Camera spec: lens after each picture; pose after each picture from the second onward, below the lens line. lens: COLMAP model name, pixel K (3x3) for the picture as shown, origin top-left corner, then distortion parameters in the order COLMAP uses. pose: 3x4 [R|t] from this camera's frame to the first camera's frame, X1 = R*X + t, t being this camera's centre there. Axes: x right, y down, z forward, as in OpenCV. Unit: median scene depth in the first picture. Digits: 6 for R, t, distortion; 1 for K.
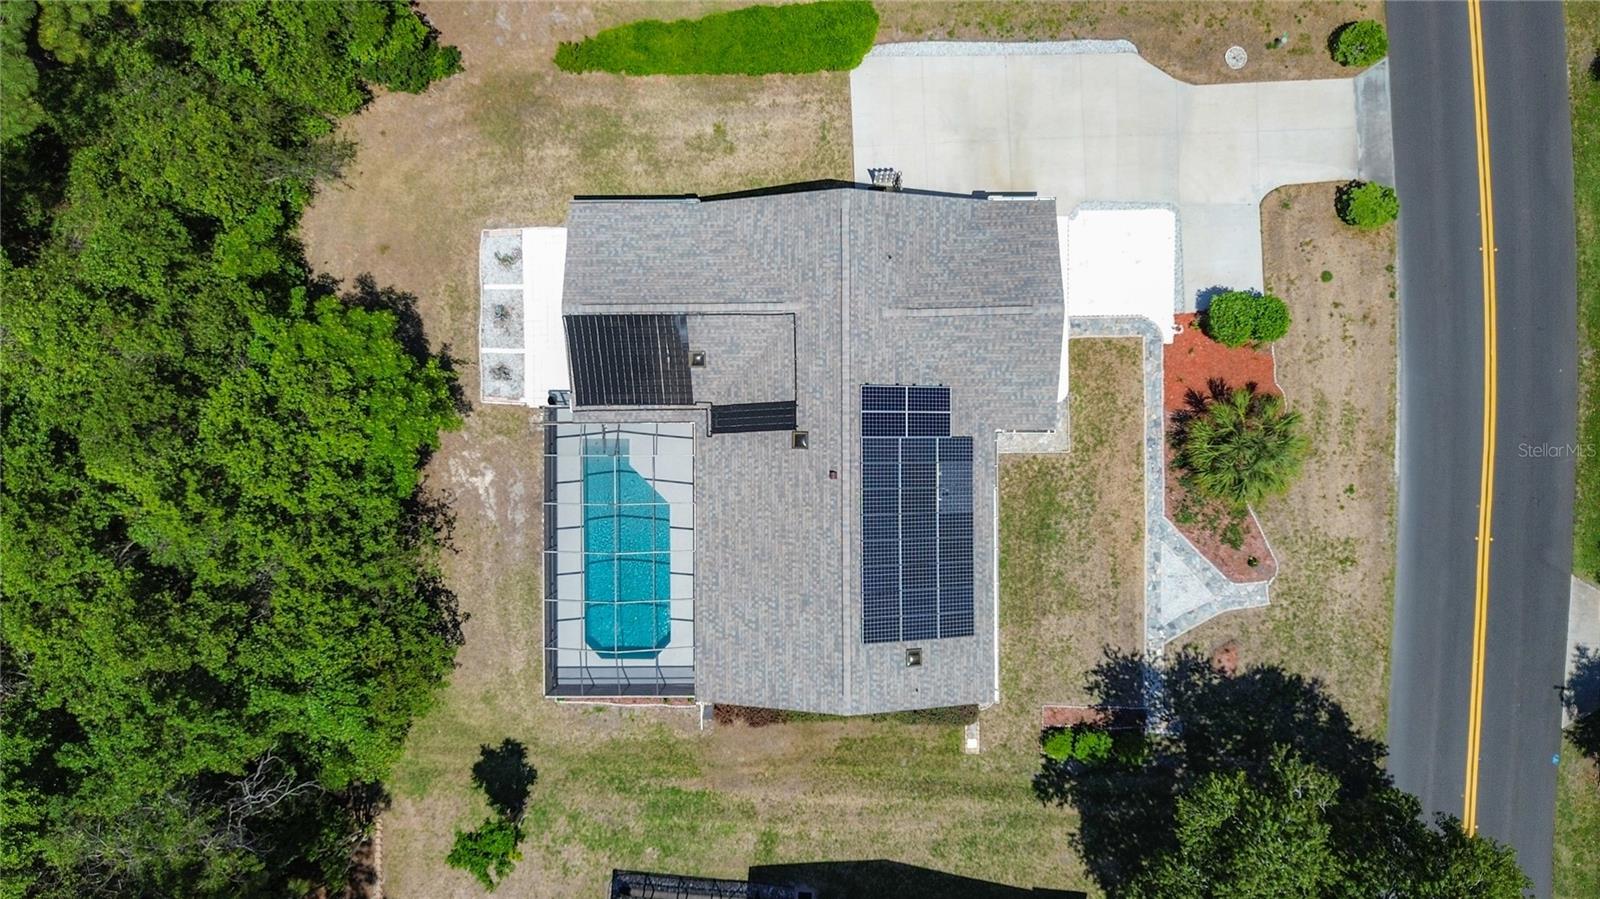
lens RADIAL K [[1170.3, 0, 794.6], [0, 1170.3, 481.2], [0, 0, 1]] dist [0.057443, -0.078184]
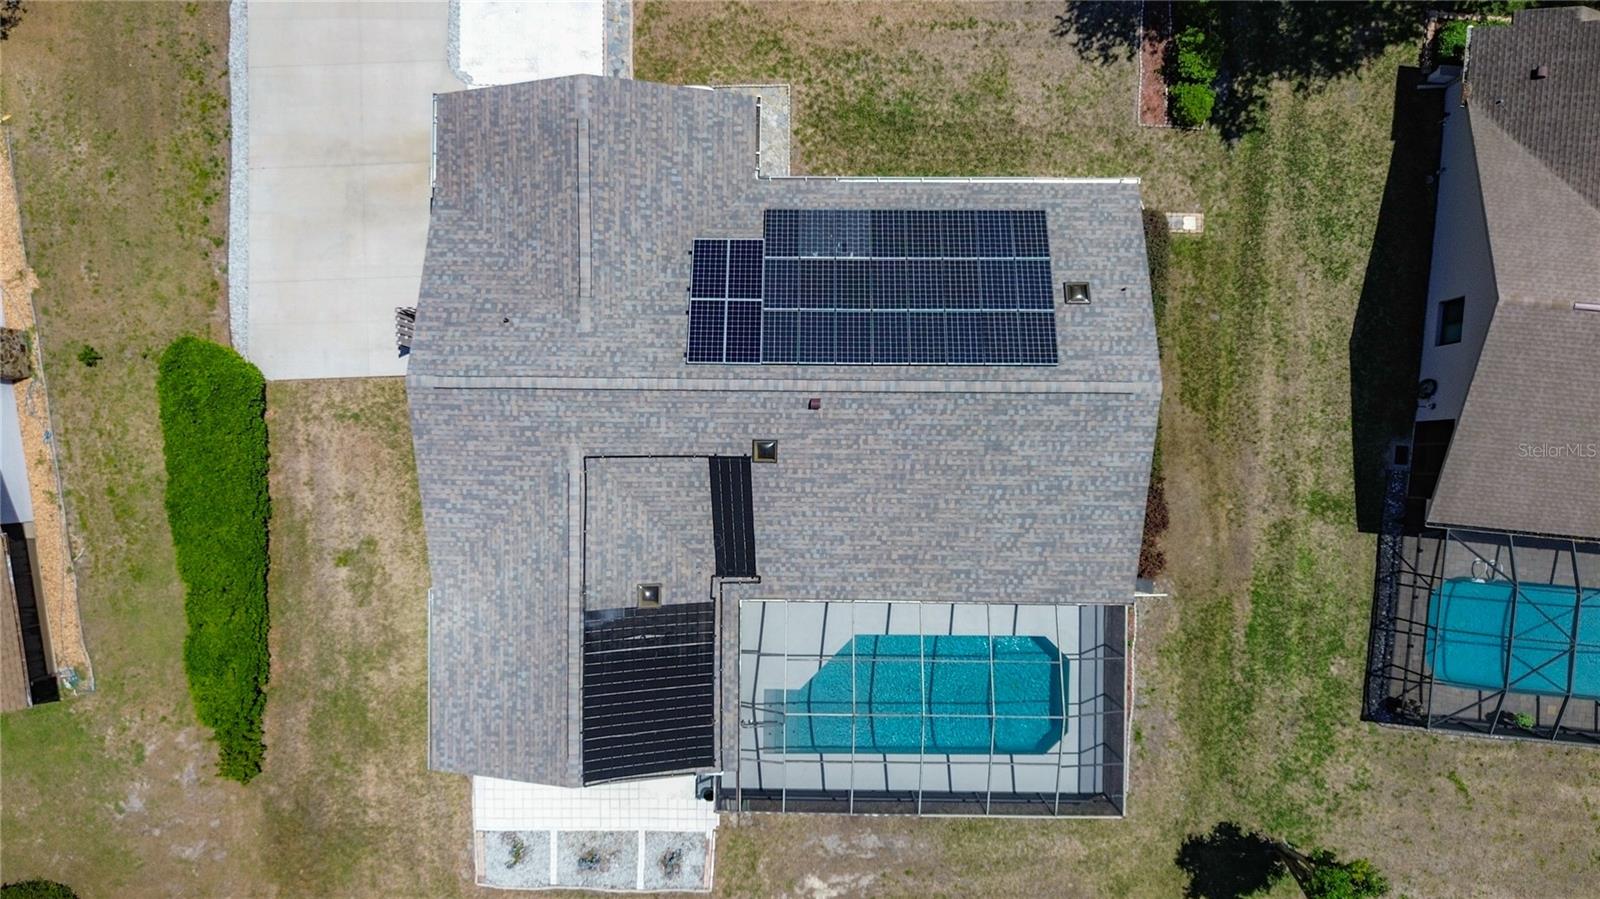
lens RADIAL K [[1170.3, 0, 794.6], [0, 1170.3, 481.2], [0, 0, 1]] dist [0.057443, -0.078184]
pose [[0.011574, -0.999933, -0.000989, -0.011455], [0.999229, 0.011603, -0.037496, 0.008796], [0.037505, -0.000555, 0.999296, 0.276514]]
